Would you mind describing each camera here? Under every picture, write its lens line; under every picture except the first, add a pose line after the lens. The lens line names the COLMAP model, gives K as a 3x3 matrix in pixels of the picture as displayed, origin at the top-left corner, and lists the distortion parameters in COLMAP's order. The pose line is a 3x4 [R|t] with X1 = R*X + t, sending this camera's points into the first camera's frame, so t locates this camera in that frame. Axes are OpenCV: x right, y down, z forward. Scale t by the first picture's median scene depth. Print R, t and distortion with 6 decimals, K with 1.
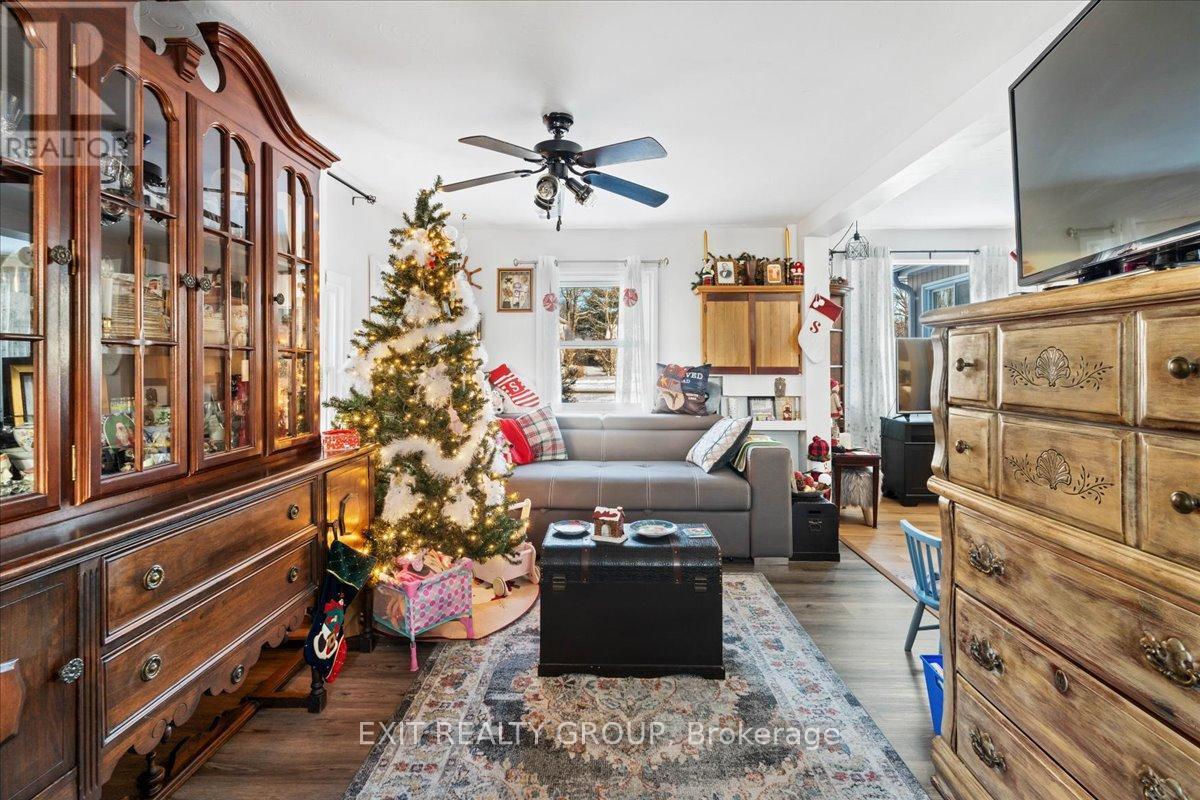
lens RADIAL K [[535.5, 0, 601.0], [0, 535.5, 382.6], [0, 0, 1]] dist [-0.002738, 0.000012]
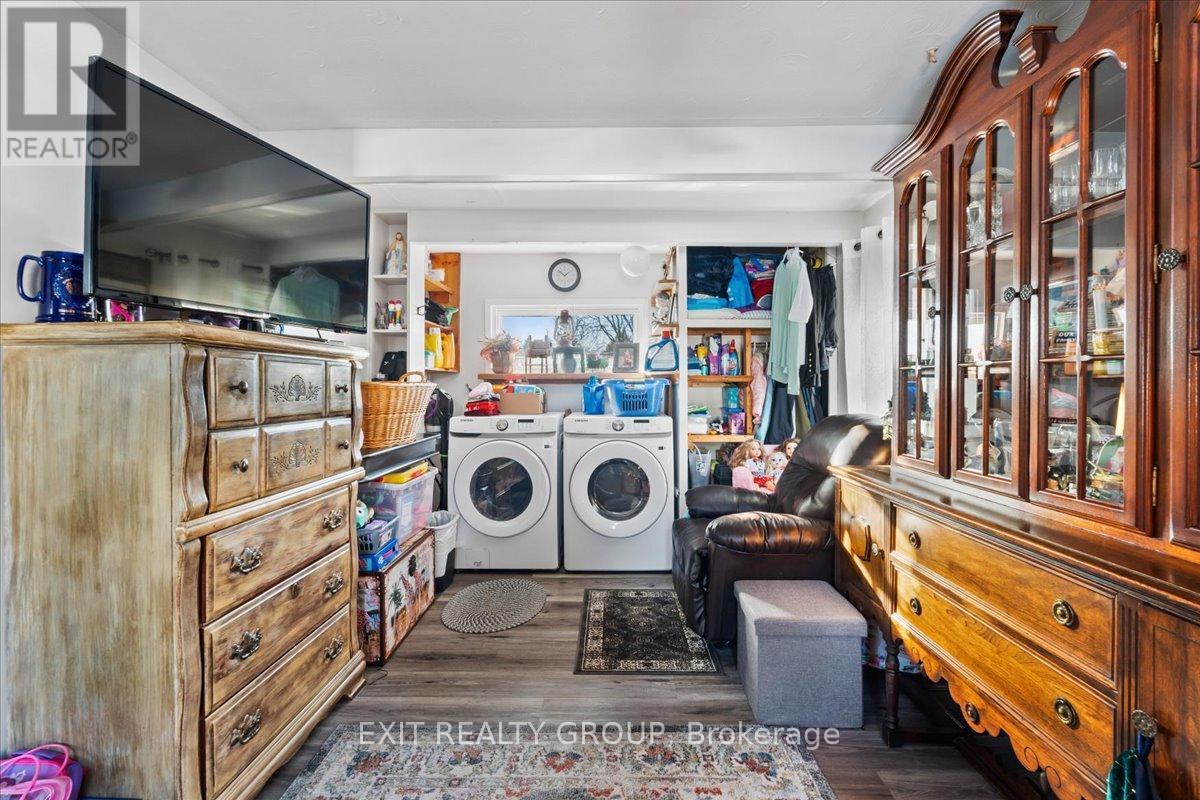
lens RADIAL K [[535.5, 0, 601.0], [0, 535.5, 382.6], [0, 0, 1]] dist [-0.002738, 0.000012]
pose [[-0.999987, -0.000175, -0.005126, -0.016994], [-0.000319, 0.999600, 0.028266, -0.075919], [0.005119, 0.028268, -0.999587, 2.175604]]
